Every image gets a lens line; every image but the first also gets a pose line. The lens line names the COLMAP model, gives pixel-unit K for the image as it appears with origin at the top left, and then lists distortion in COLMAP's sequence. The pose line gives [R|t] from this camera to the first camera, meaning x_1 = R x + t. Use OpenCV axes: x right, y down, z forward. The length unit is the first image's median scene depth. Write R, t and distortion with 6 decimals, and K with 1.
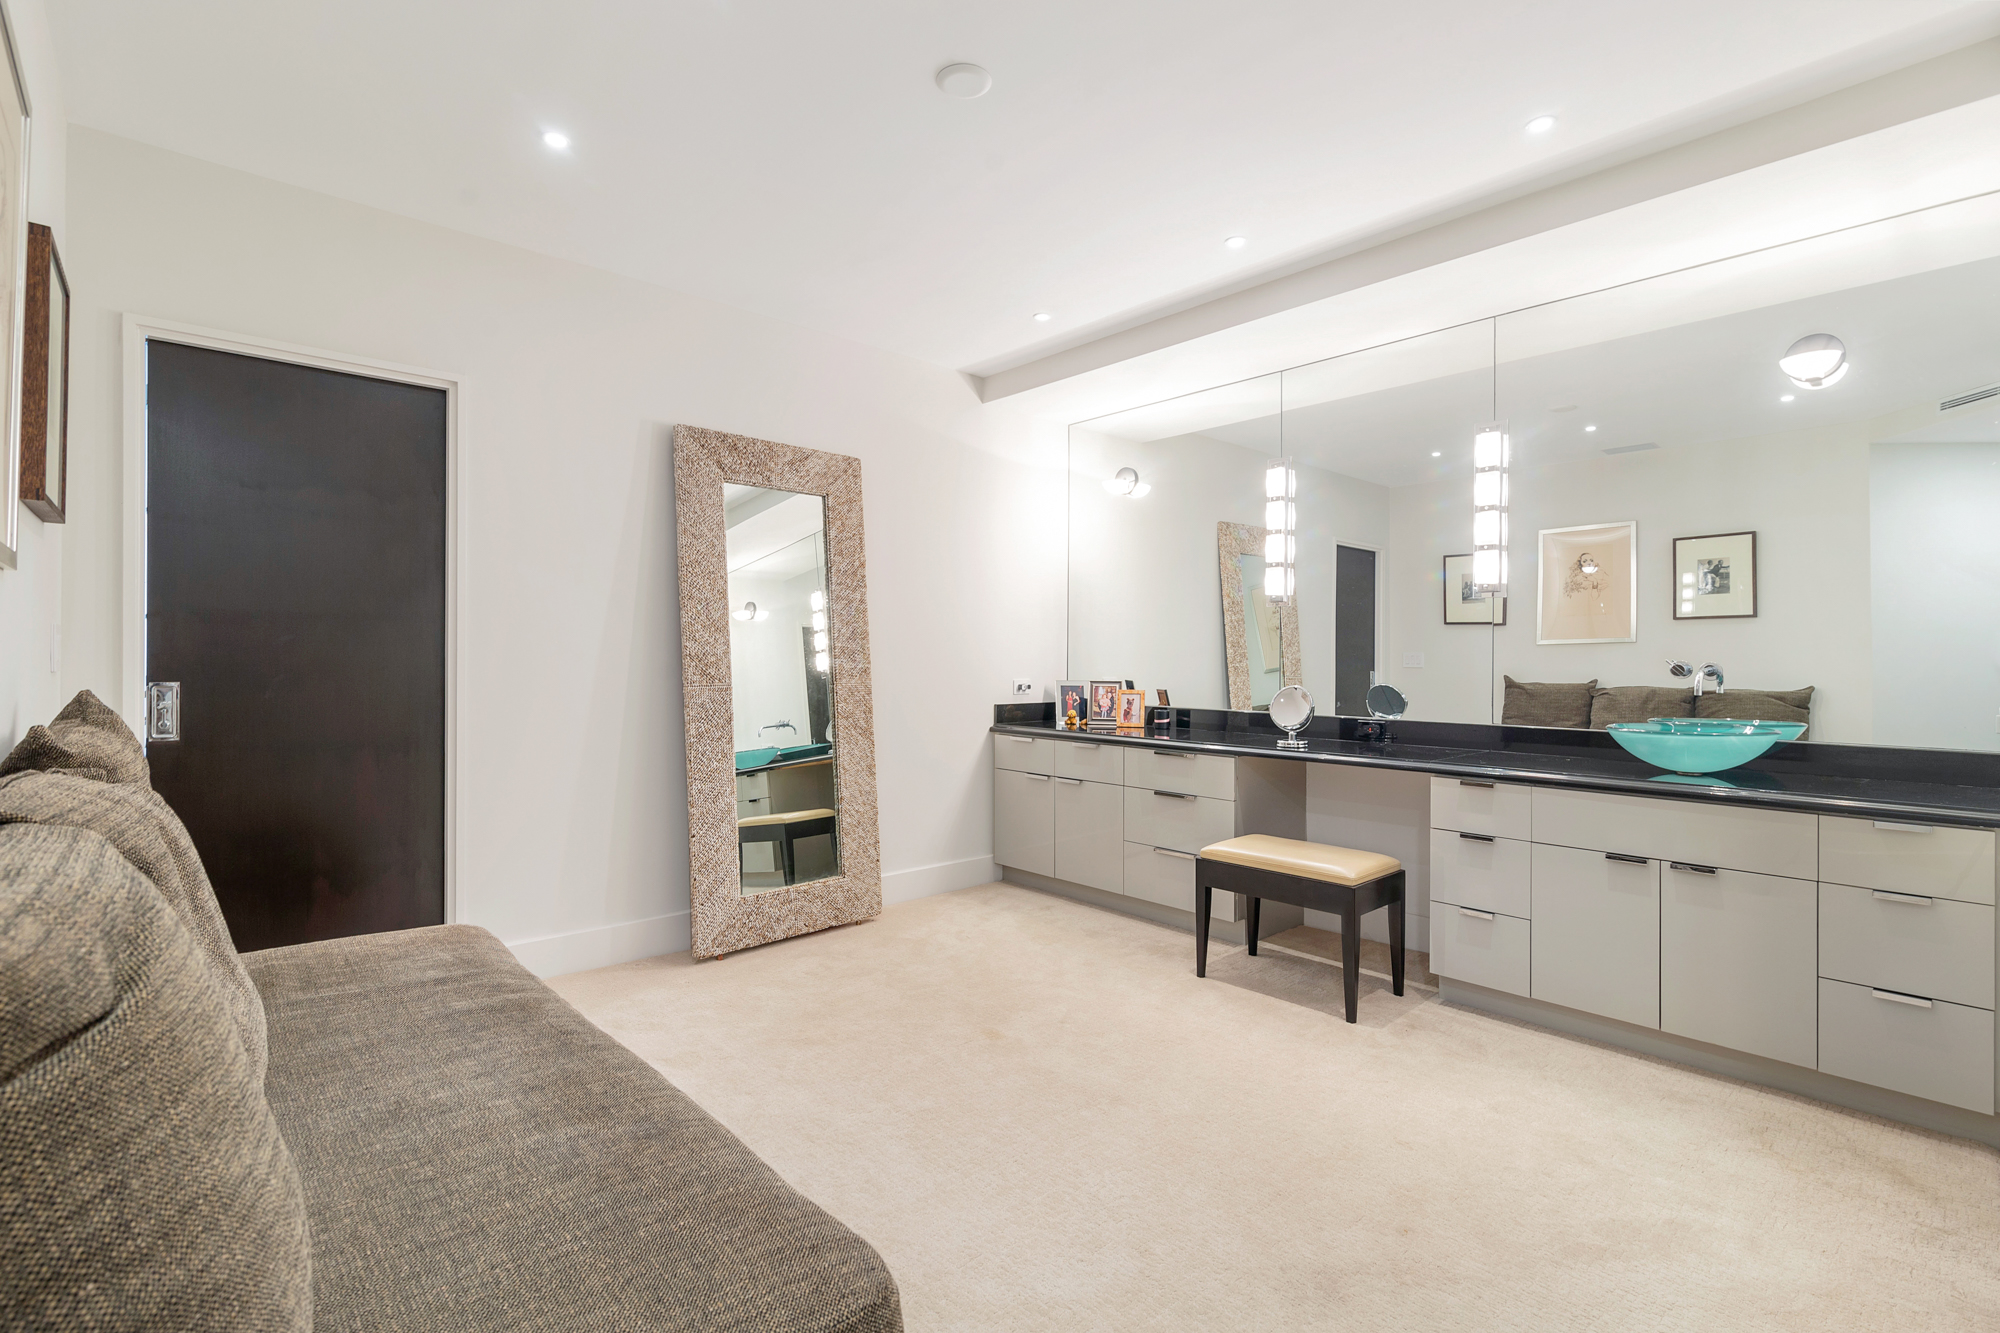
lens RADIAL K [[919.0, 0, 1000.5], [0, 919.0, 663.2], [0, 0, 1]] dist [-0.000226, -0.000514]
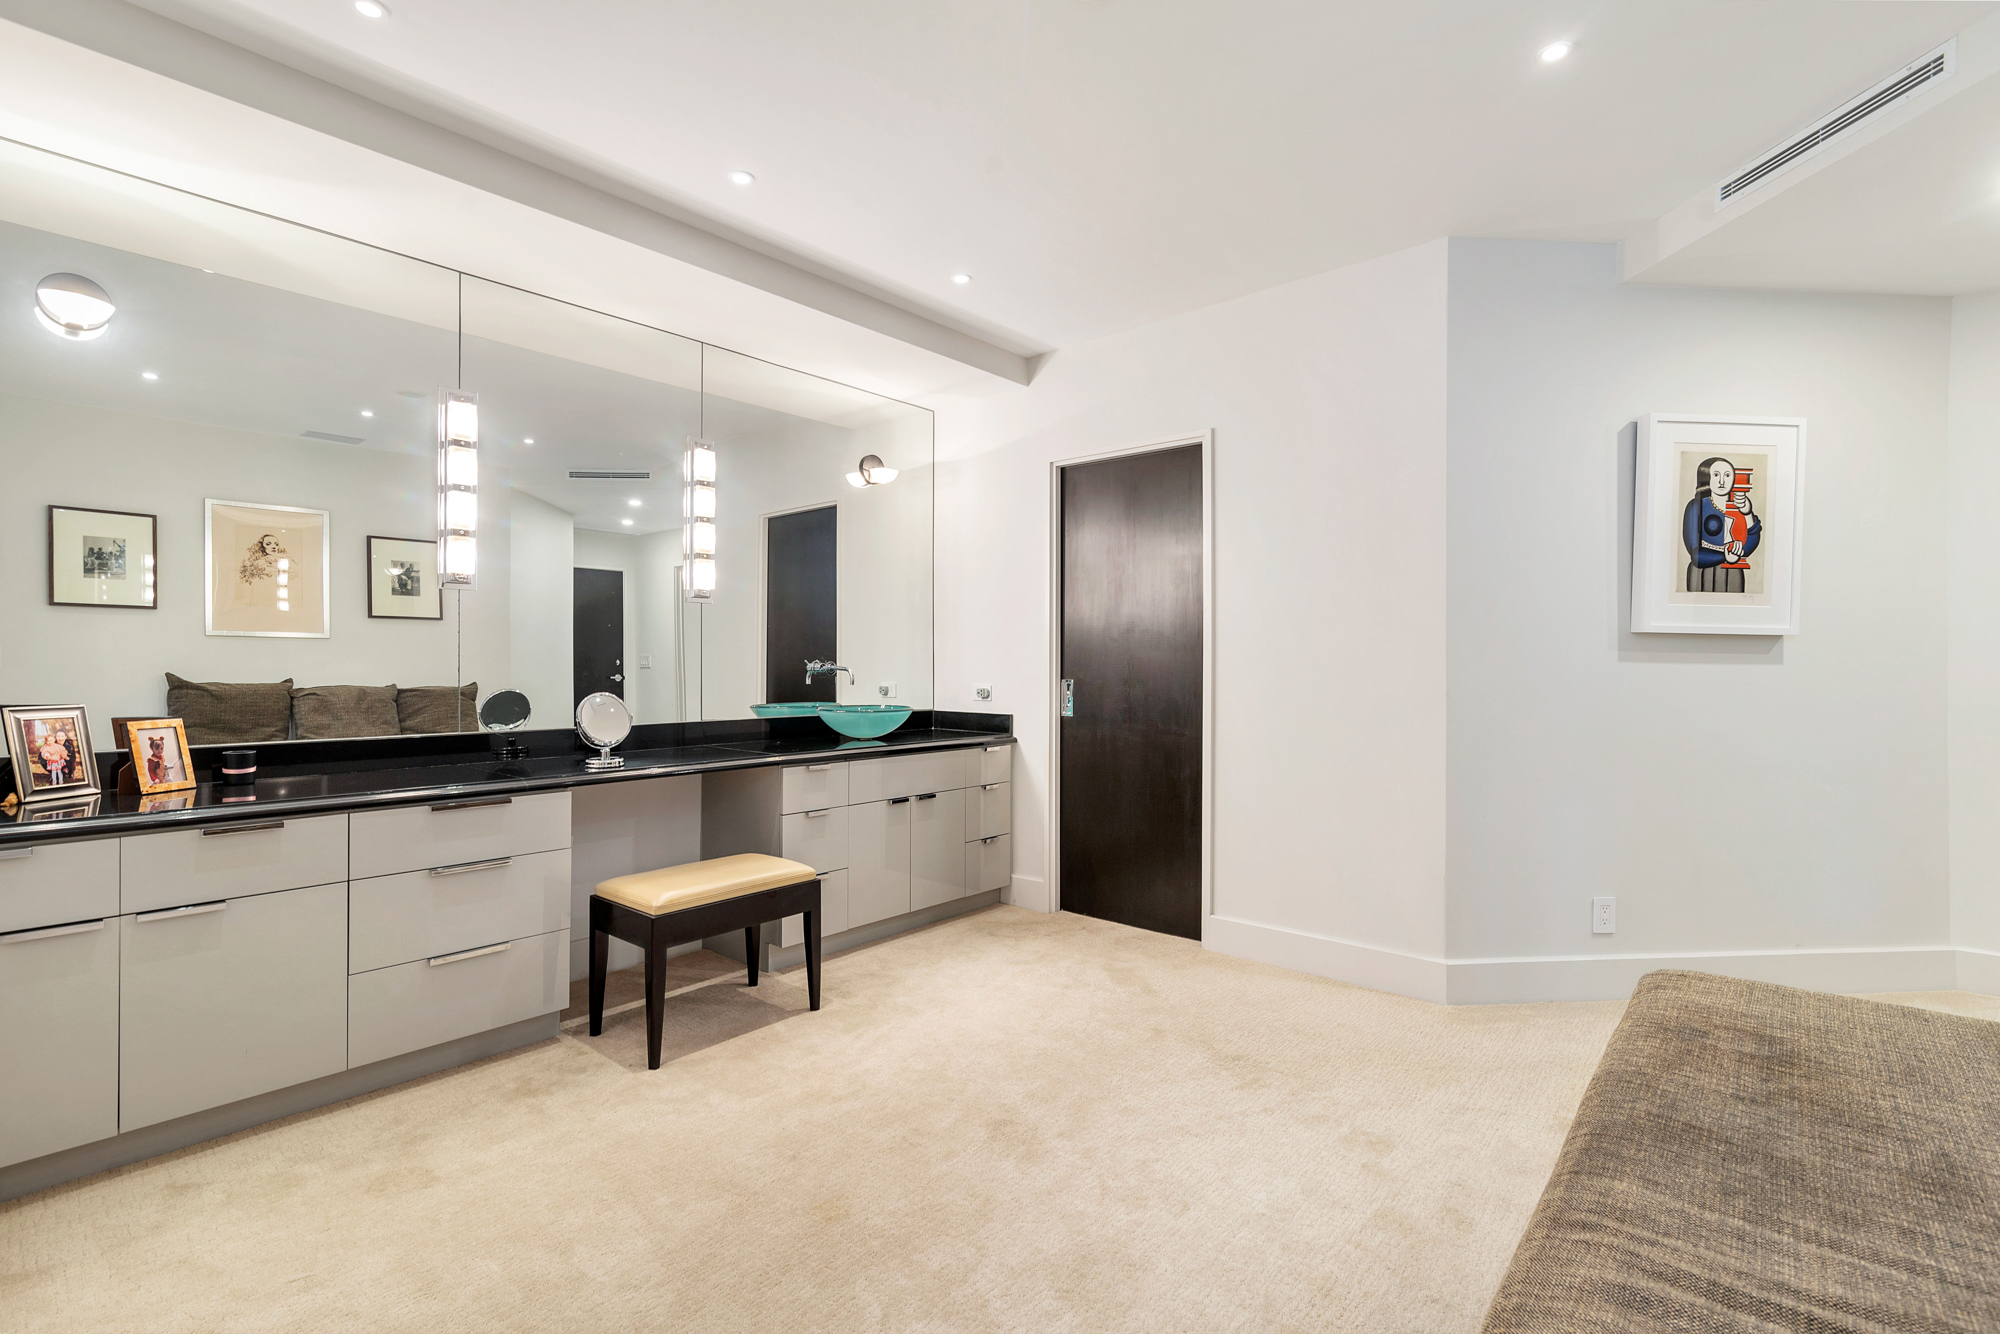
lens RADIAL K [[919.0, 0, 1000.5], [0, 919.0, 663.7], [0, 0, 1]] dist [-0.000226, -0.000514]
pose [[-0.127330, -0.007249, 0.991834, -0.498586], [0.002507, 0.999968, 0.007630, -0.006776], [-0.991857, 0.003458, -0.127307, 0.680140]]
